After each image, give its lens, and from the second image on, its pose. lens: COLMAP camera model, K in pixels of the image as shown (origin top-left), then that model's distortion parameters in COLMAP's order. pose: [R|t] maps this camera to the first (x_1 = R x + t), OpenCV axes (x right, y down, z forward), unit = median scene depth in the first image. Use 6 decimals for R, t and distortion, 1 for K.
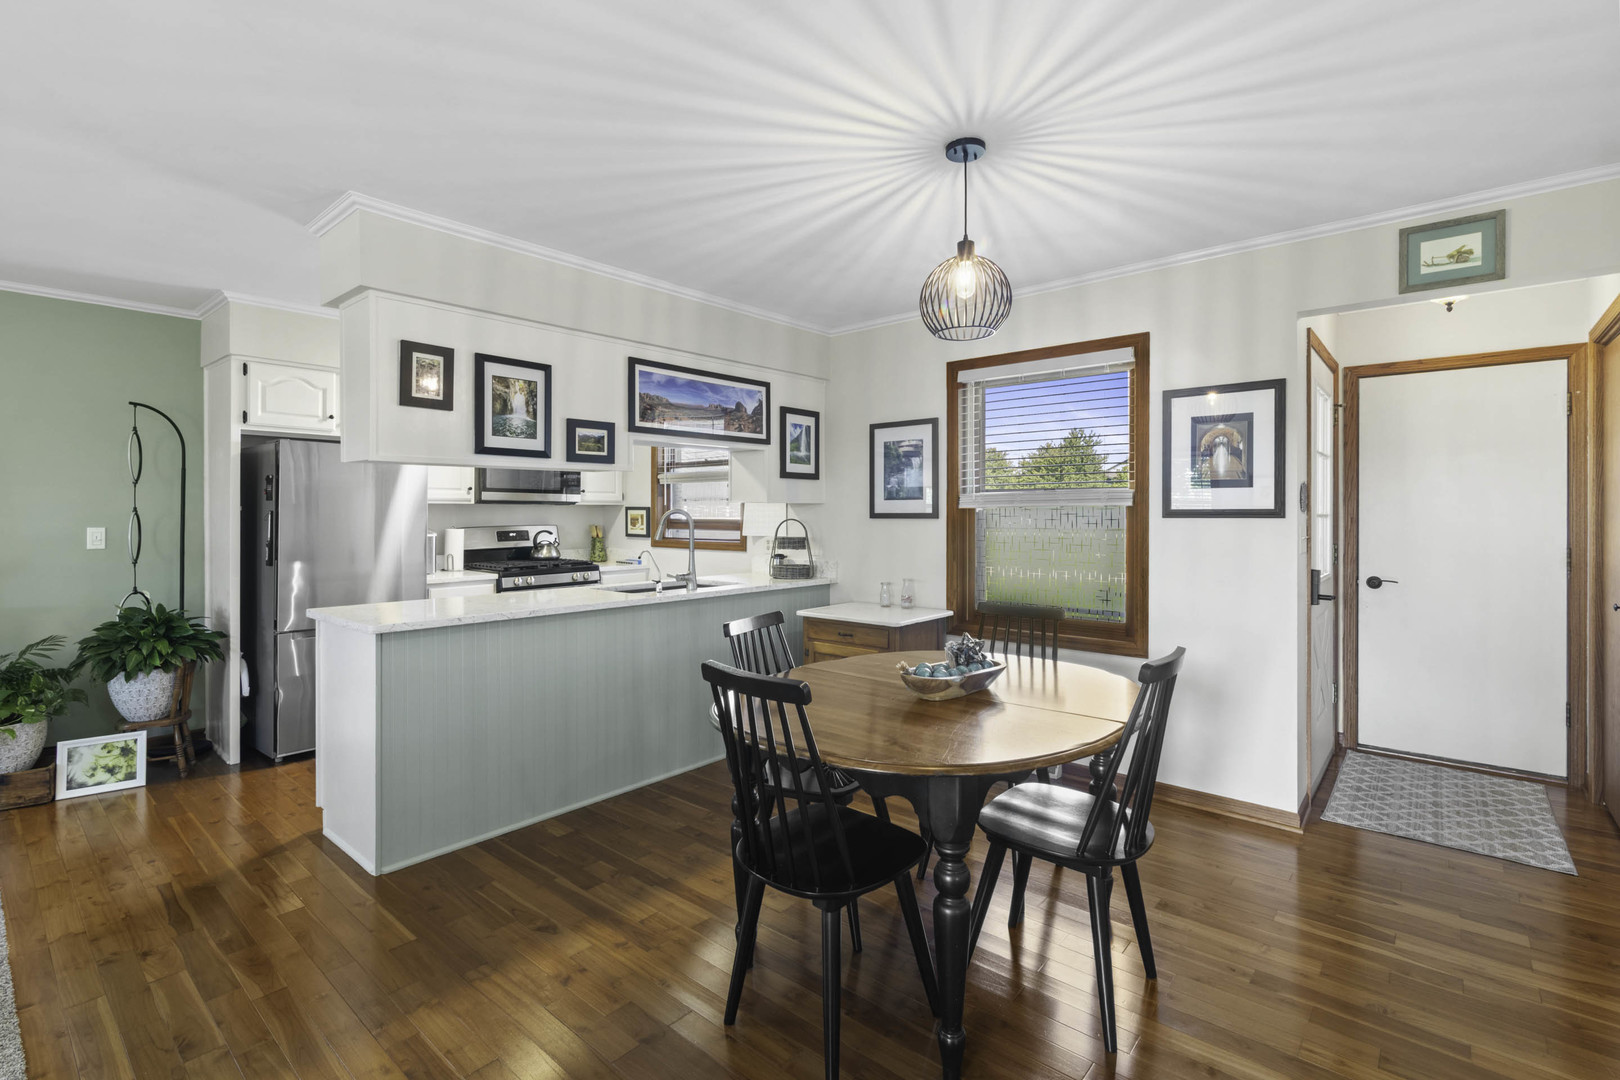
lens RADIAL K [[741.9, 0, 809.8], [0, 741.9, 513.7], [0, 0, 1]] dist [-0.000541, -0.000668]
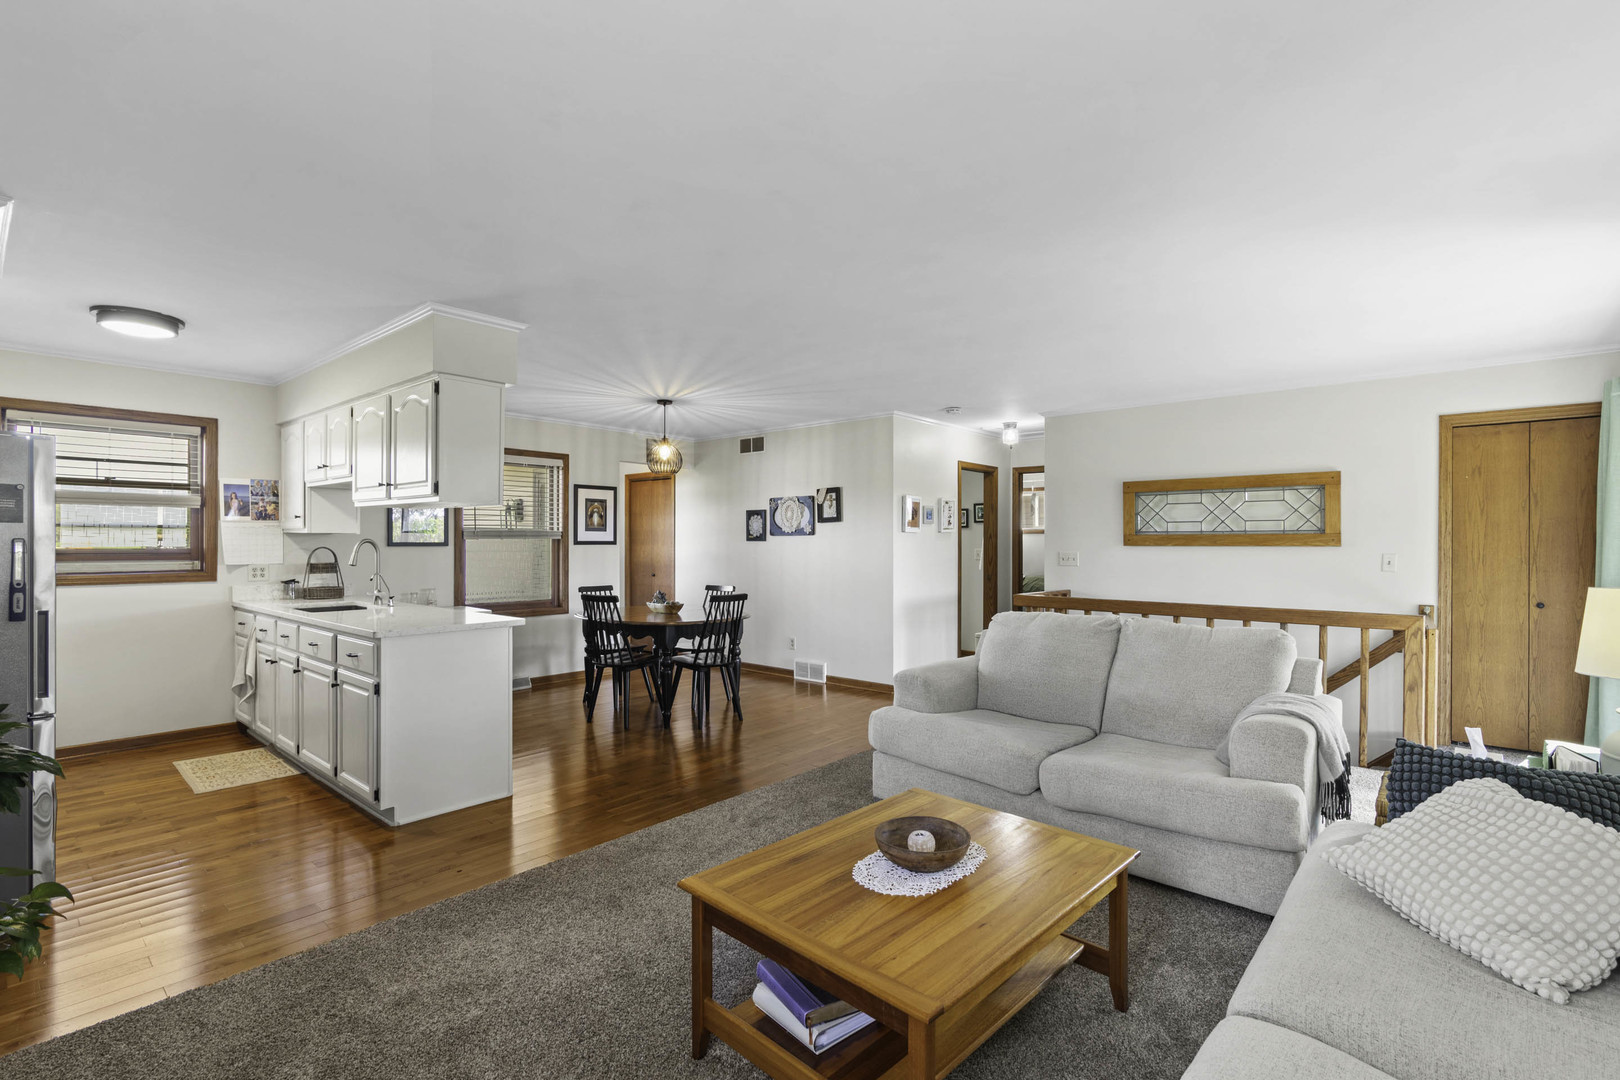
lens RADIAL K [[741.9, 0, 809.5], [0, 741.9, 539.8], [0, 0, 1]] dist [-0.000541, -0.000668]
pose [[0.002356, 0.000119, 0.999997, -1.499774], [-0.006779, 0.999977, -0.000103, -0.012442], [-0.999974, -0.006779, 0.002357, 0.312348]]
